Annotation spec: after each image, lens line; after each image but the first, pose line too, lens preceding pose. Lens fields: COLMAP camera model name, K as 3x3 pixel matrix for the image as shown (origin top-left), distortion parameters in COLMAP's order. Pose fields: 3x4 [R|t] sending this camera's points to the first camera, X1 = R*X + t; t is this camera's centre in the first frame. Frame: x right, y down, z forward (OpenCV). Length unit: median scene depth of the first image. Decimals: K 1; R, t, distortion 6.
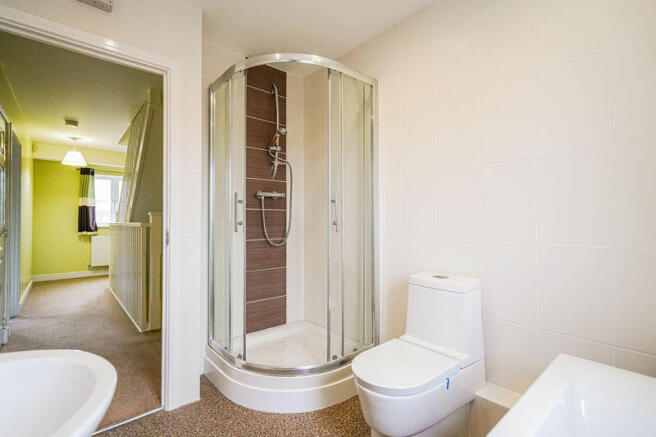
lens RADIAL K [[301.7, 0, 328.5], [0, 301.7, 218.4], [0, 0, 1]] dist [0.000625, 0.005603]
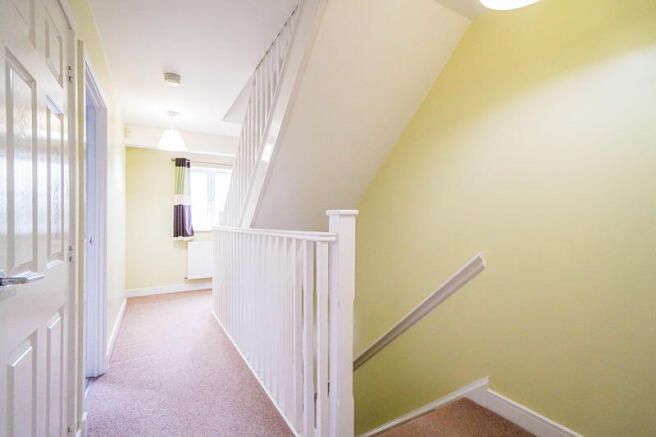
lens RADIAL K [[301.7, 0, 327.5], [0, 301.7, 220.2], [0, 0, 1]] dist [0.000625, 0.005603]
pose [[0.980992, -0.000558, -0.194047, -0.263000], [0.001684, 0.999983, 0.005637, -0.003732], [0.194041, -0.005857, 0.980976, 0.282534]]
